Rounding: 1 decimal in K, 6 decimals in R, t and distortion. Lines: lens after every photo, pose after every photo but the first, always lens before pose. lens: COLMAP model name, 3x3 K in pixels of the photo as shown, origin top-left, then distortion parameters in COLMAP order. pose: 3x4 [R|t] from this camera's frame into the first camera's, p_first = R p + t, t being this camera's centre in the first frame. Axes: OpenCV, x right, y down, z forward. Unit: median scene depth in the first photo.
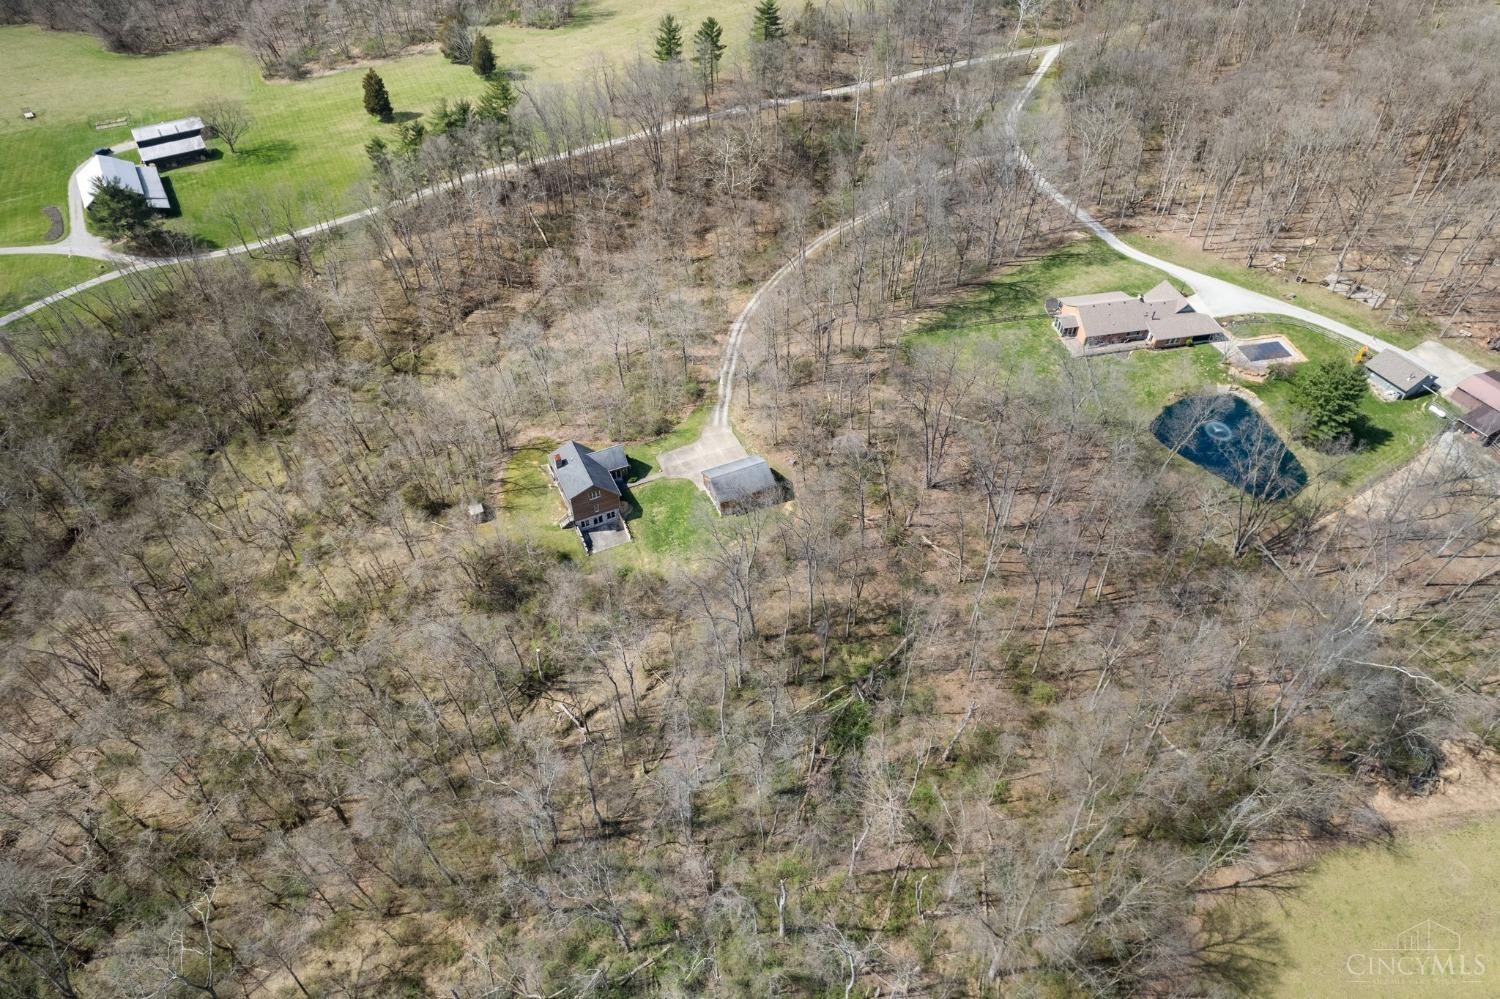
lens RADIAL K [[971.1, 0, 744.3], [0, 971.1, 497.2], [0, 0, 1]] dist [-0.076086, 0.066949]
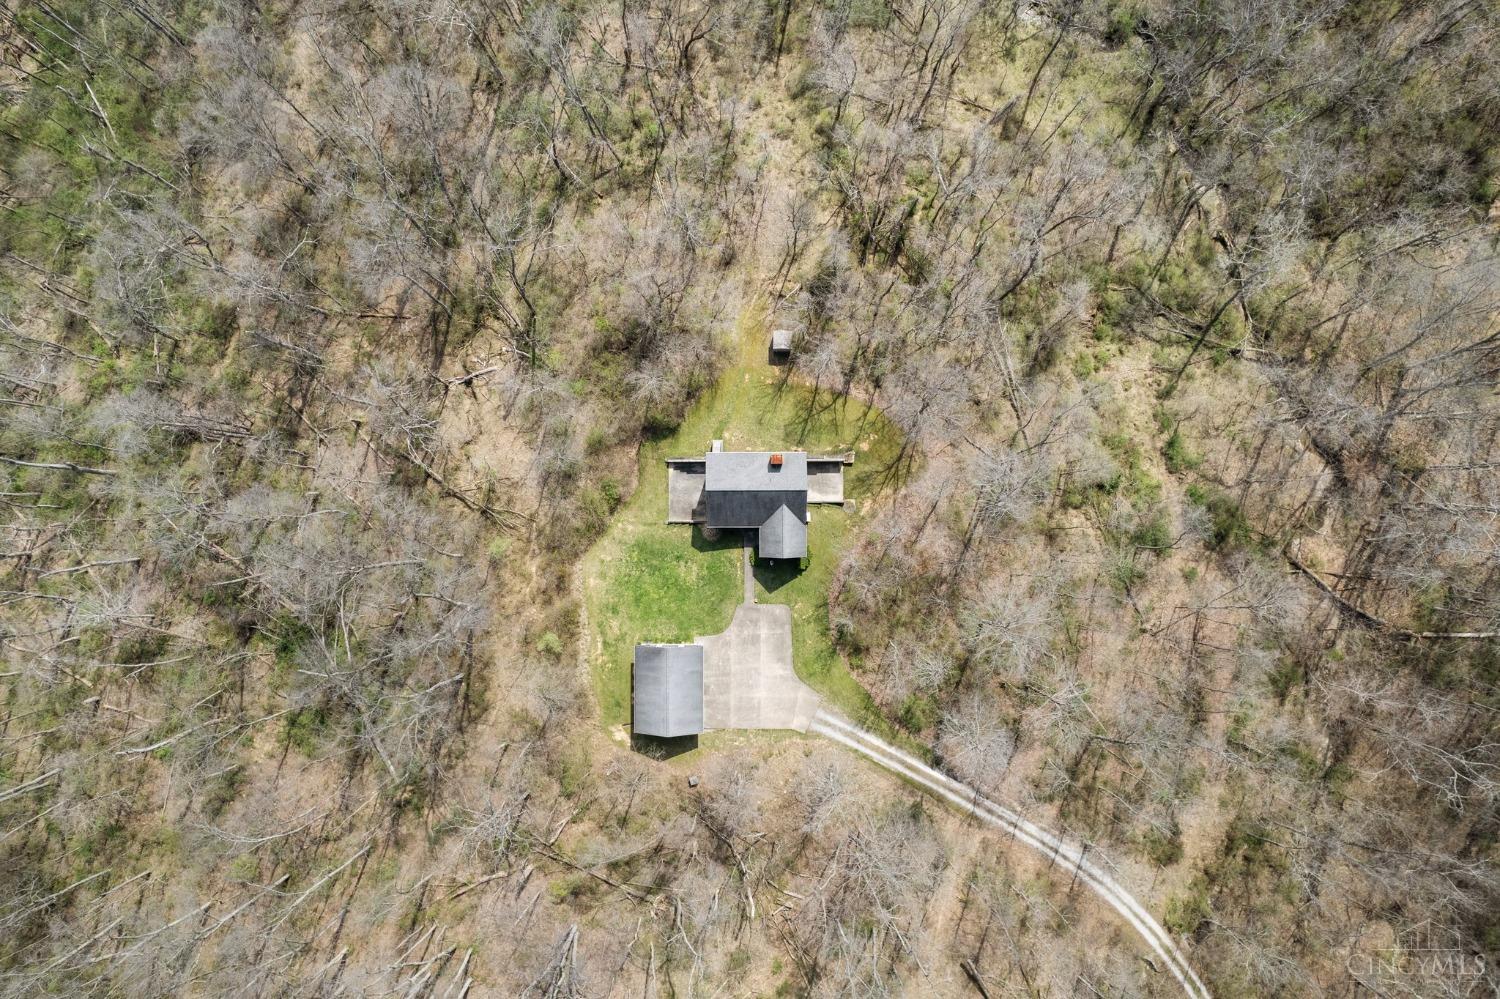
lens RADIAL K [[971.1, 0, 749.2], [0, 971.1, 496.9], [0, 0, 1]] dist [-0.076086, 0.066949]
pose [[-0.418308, 0.908241, -0.010766, -0.147472], [-0.643450, -0.287946, 0.709267, -0.506765], [0.641086, 0.303619, 0.704858, 0.488680]]
